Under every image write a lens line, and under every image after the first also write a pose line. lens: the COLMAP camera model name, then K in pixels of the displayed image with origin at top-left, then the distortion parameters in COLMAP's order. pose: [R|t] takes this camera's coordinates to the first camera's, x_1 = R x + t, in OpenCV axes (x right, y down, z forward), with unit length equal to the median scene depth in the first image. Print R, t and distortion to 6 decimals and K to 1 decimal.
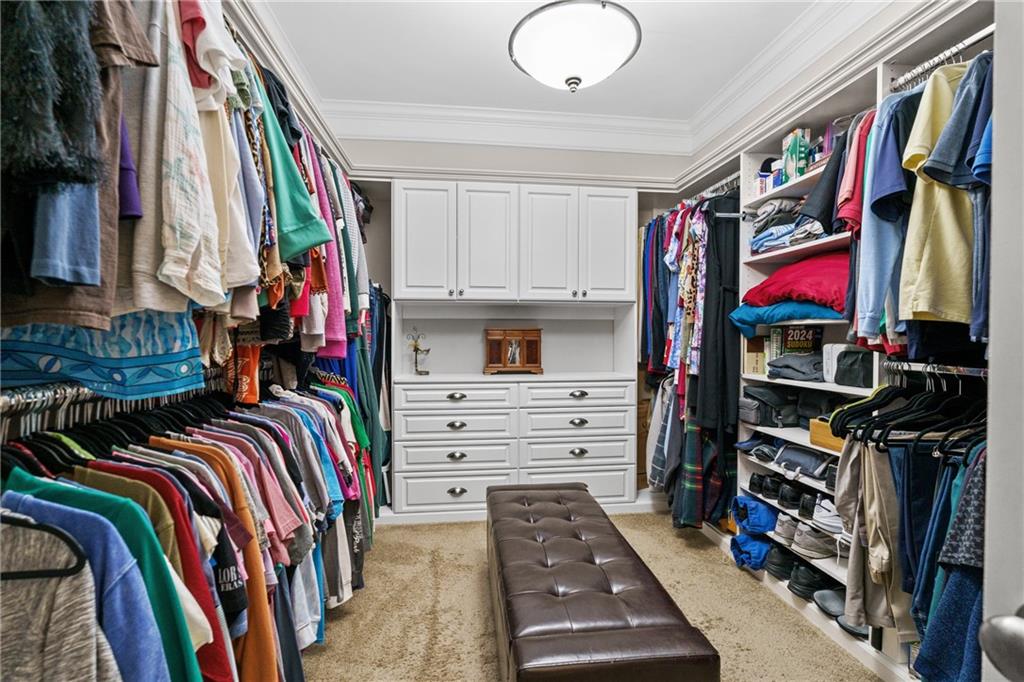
lens RADIAL K [[464.4, 0, 510.2], [0, 464.4, 340.6], [0, 0, 1]] dist [0.004942, 0.000769]
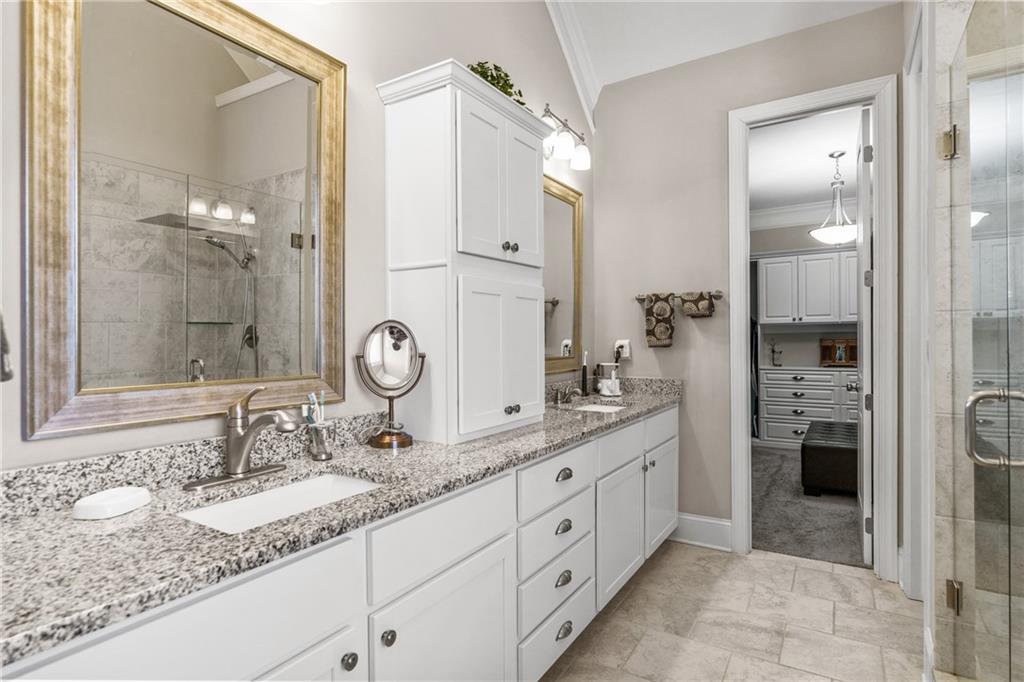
lens RADIAL K [[529.2, 0, 507.7], [0, 529.2, 337.8], [0, 0, 1]] dist [0.005174, 0.000319]
pose [[0.780215, -0.006163, -0.625482, 0.278129], [-0.002413, 0.999914, -0.012862, -0.003878], [0.625507, 0.011544, 0.780133, -1.233075]]
